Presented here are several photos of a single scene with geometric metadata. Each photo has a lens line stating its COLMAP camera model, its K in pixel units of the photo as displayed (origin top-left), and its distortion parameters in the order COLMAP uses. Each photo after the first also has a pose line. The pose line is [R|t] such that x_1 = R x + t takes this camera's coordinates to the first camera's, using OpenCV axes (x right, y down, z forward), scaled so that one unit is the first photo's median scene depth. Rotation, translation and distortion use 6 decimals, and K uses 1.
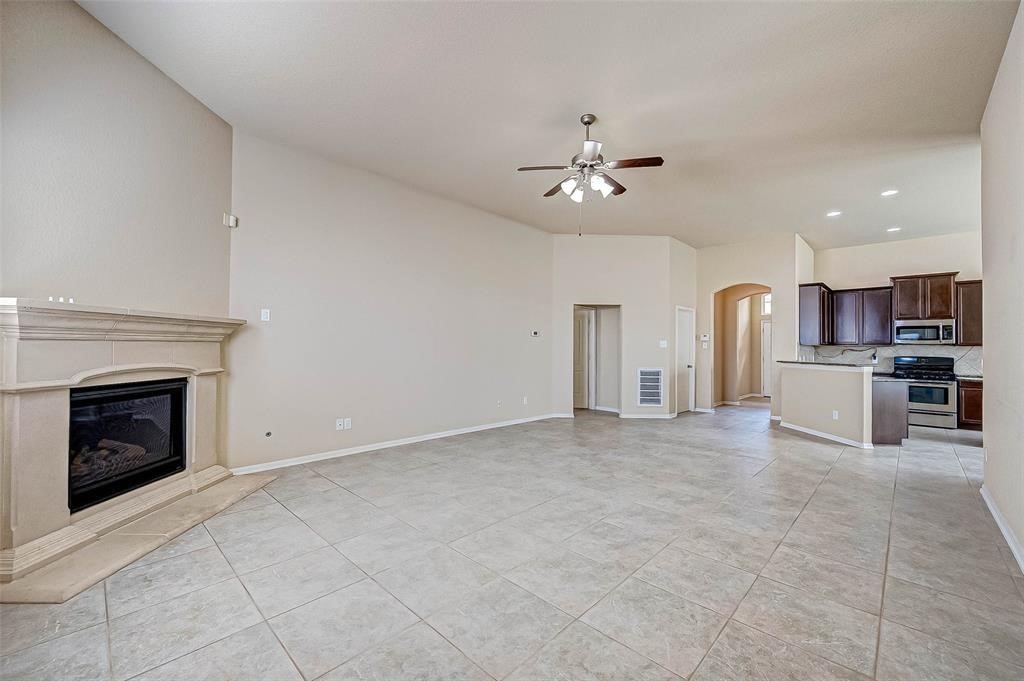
lens RADIAL K [[407.7, 0, 523.2], [0, 407.7, 346.9], [0, 0, 1]] dist [0.002272, -0.000311]
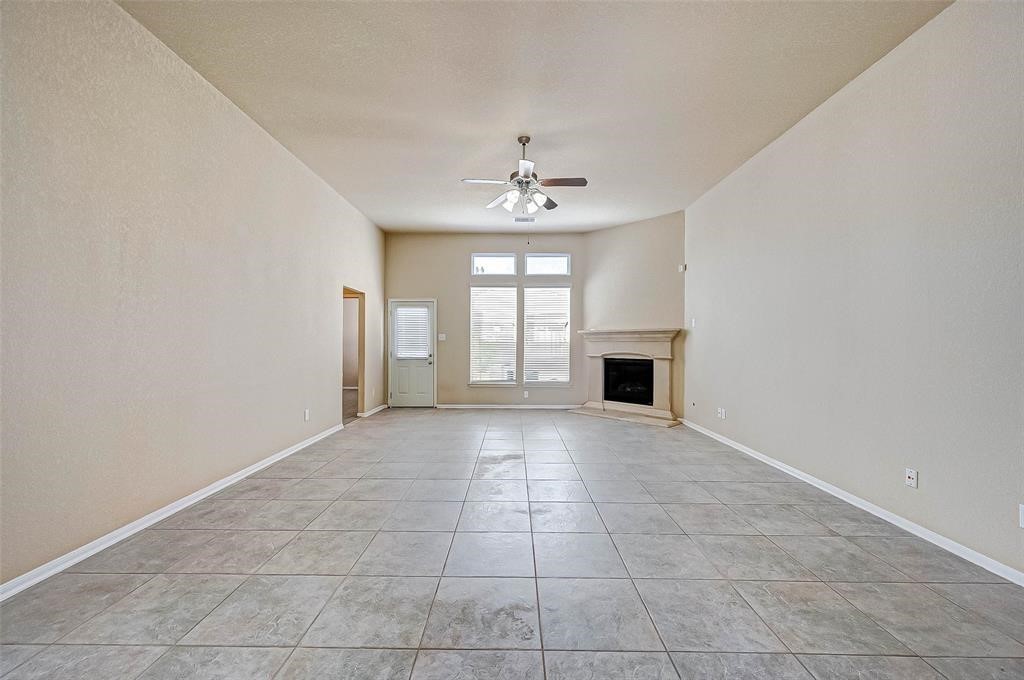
lens RADIAL K [[407.7, 0, 519.7], [0, 407.7, 345.3], [0, 0, 1]] dist [0.002272, -0.000311]
pose [[-0.725272, -0.011816, -0.688361, 0.834958], [-0.013853, 0.999901, -0.002568, 0.015441], [0.688323, 0.007674, -0.725363, 1.635935]]
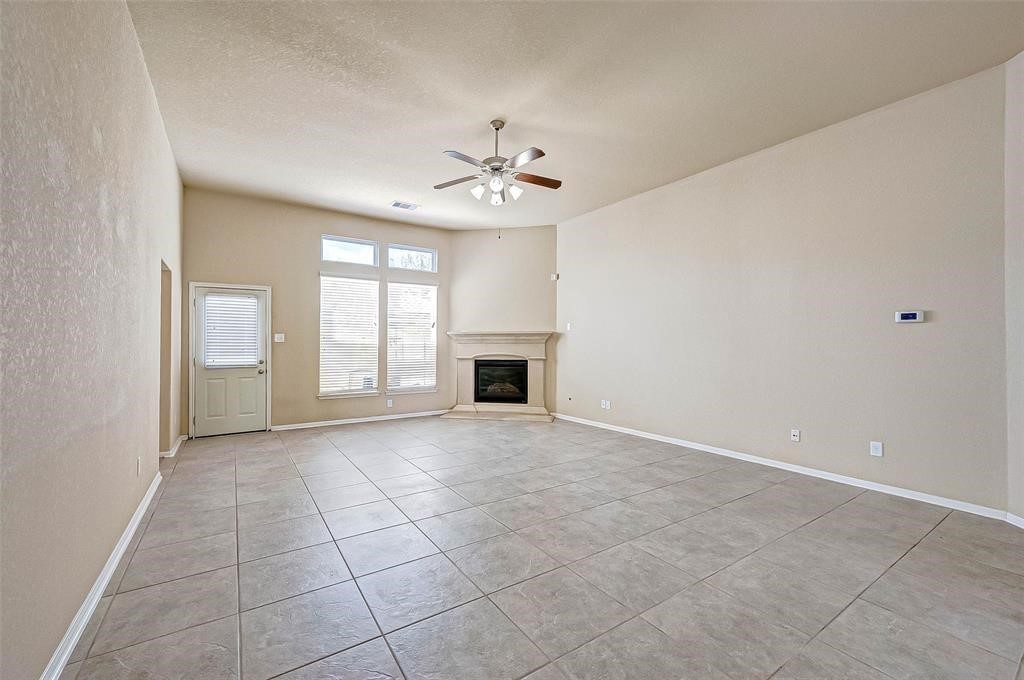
lens RADIAL K [[407.7, 0, 507.6], [0, 407.7, 347.2], [0, 0, 1]] dist [0.002272, -0.000311]
pose [[-0.217753, -0.005260, -0.975990, 1.037134], [-0.004704, 0.999980, -0.004339, 0.013207], [0.975992, 0.003646, -0.217774, 1.118409]]
